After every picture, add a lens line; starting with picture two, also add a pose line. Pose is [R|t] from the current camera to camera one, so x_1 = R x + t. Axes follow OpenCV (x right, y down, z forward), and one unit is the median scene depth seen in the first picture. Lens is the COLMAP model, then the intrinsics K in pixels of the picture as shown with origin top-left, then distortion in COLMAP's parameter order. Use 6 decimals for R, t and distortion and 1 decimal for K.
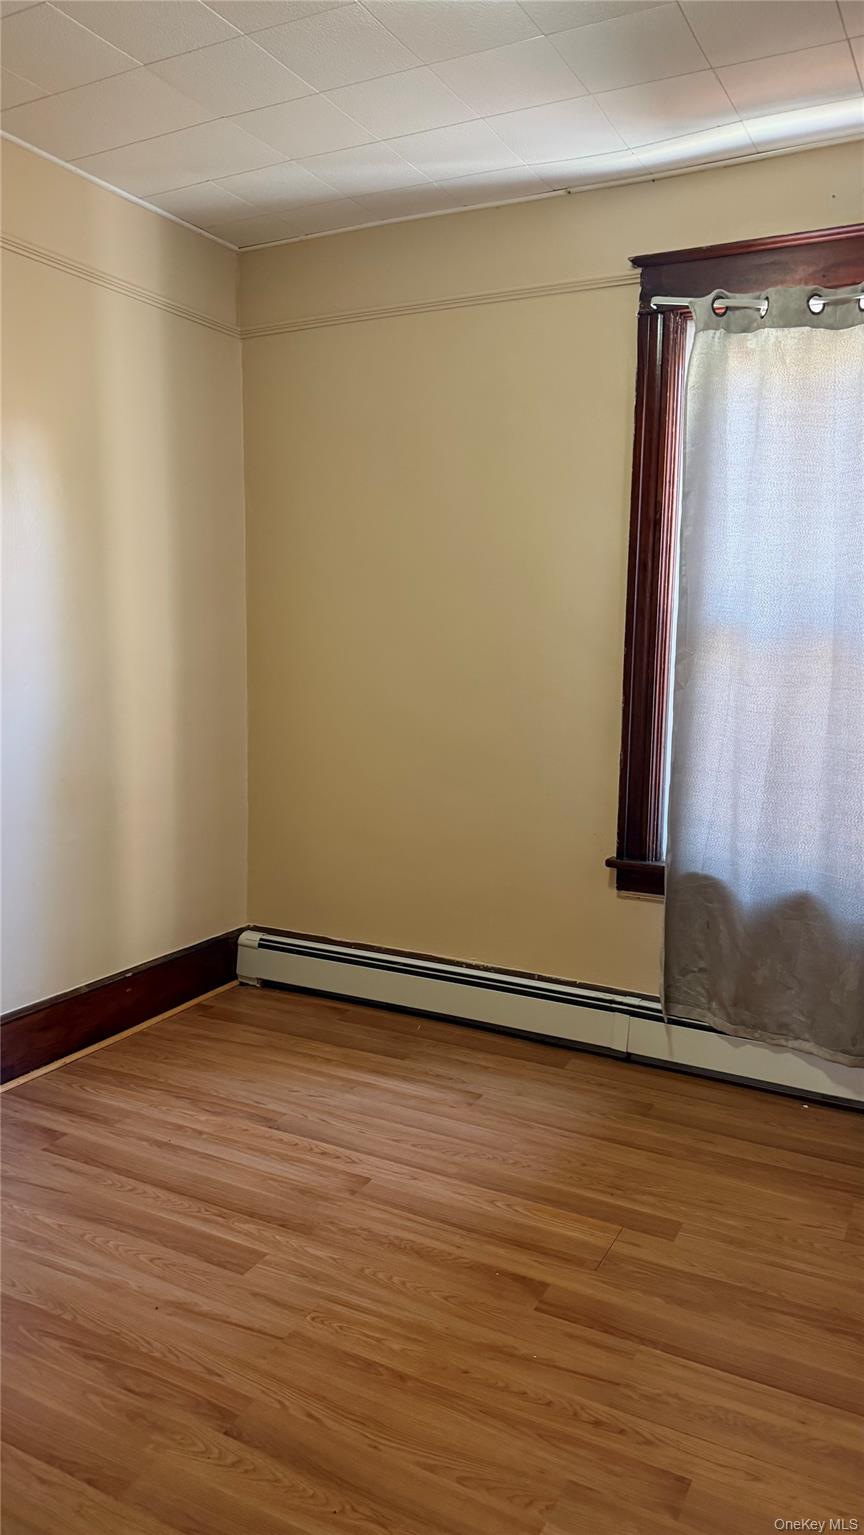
lens RADIAL K [[1082.1, 0, 431.7], [0, 1082.1, 764.9], [0, 0, 1]] dist [0.064400, -0.086540]
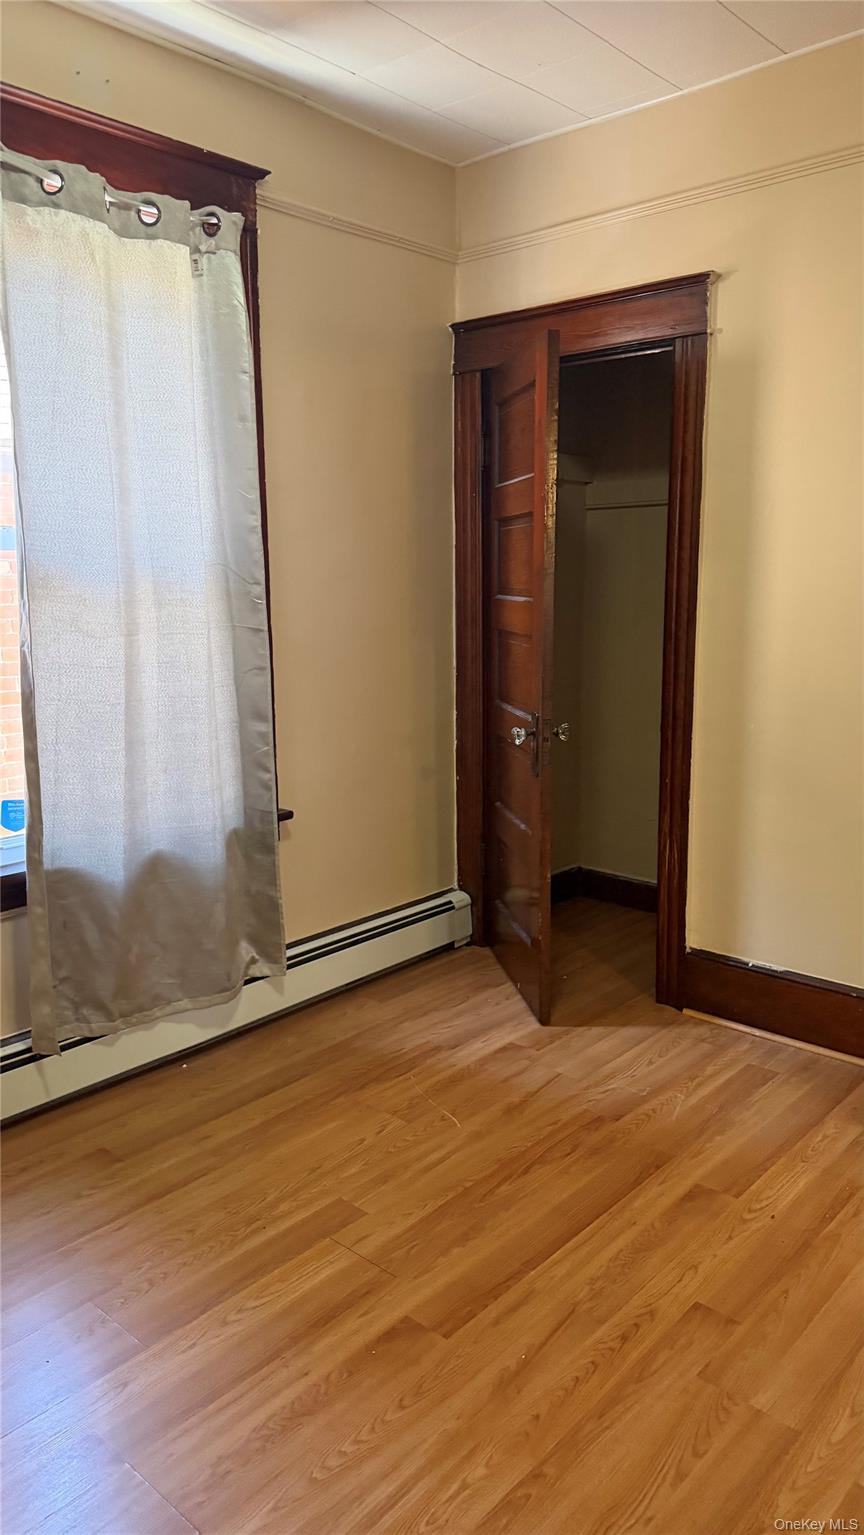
lens RADIAL K [[1082.1, 0, 427.2], [0, 1082.1, 759.8], [0, 0, 1]] dist [0.064400, -0.086540]
pose [[0.245807, -0.187089, 0.951092, -0.599816], [0.127387, 0.978922, 0.159640, -0.101860], [-0.960912, 0.081916, 0.264458, 0.650966]]
